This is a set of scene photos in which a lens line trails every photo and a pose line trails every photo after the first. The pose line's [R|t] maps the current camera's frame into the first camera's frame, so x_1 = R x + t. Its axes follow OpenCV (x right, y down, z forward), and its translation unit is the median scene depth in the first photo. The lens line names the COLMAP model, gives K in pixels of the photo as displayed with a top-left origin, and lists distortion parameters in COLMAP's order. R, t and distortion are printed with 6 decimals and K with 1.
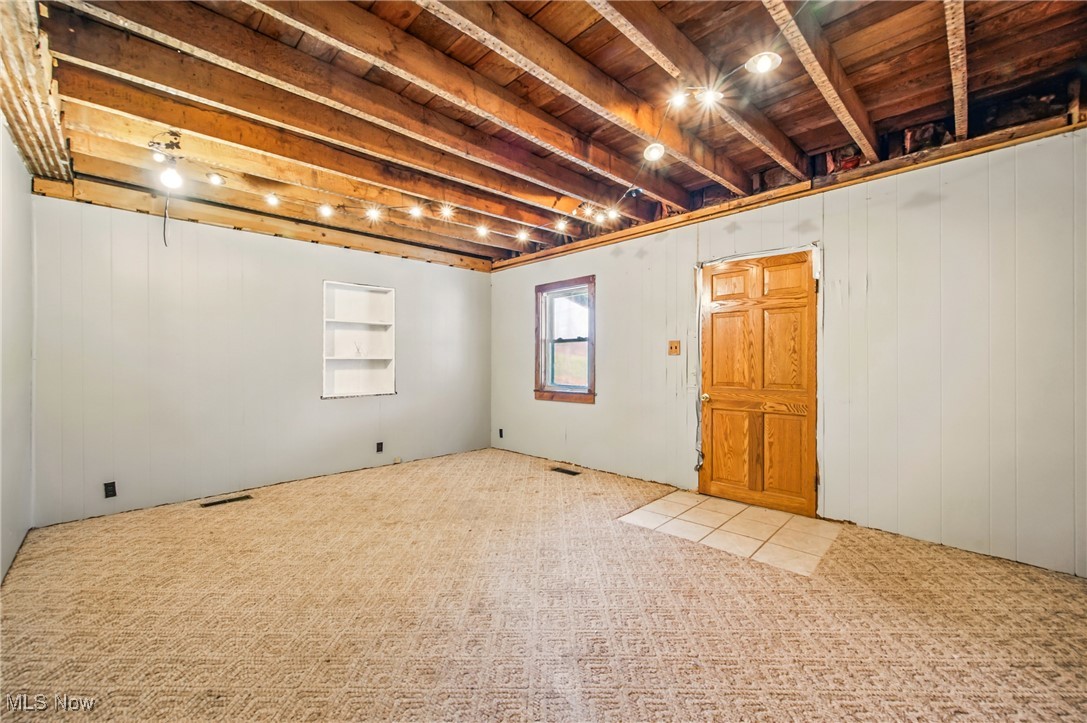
lens RADIAL K [[427.2, 0, 542.3], [0, 427.2, 359.8], [0, 0, 1]] dist [-0.000368, -0.000176]
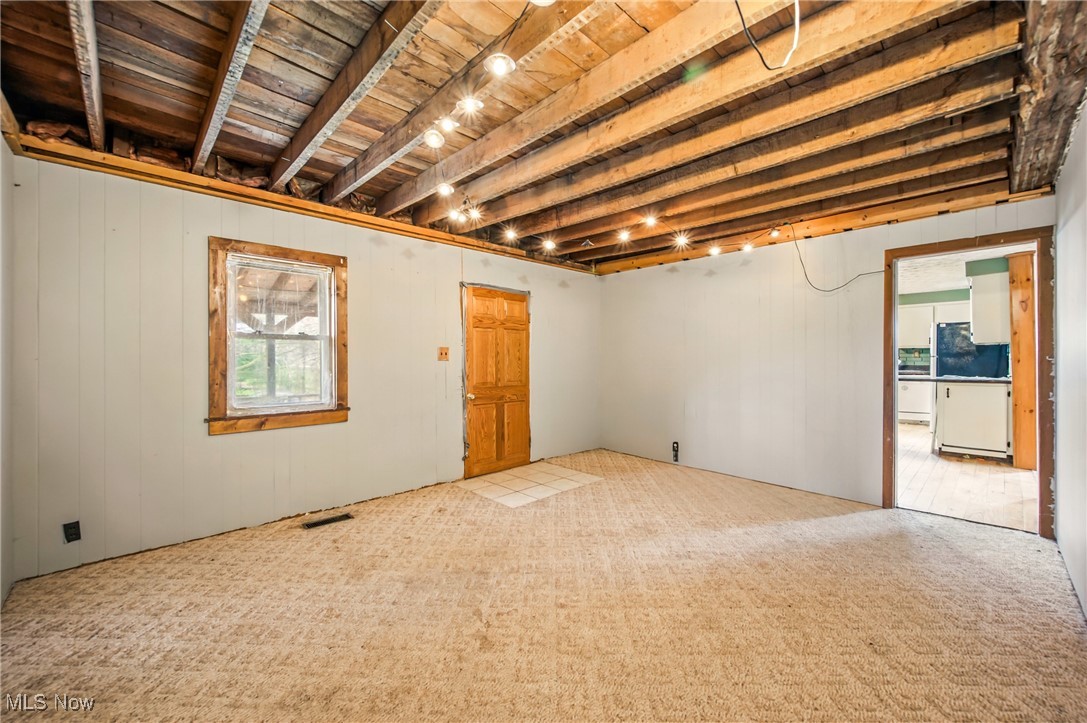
lens RADIAL K [[427.2, 0, 542.3], [0, 427.2, 359.8], [0, 0, 1]] dist [-0.000368, -0.000176]
pose [[0.029424, 0.006460, 0.999546, -0.855805], [-0.000324, 0.999979, -0.006454, -0.006991], [-0.999567, -0.000134, 0.029426, 0.810448]]
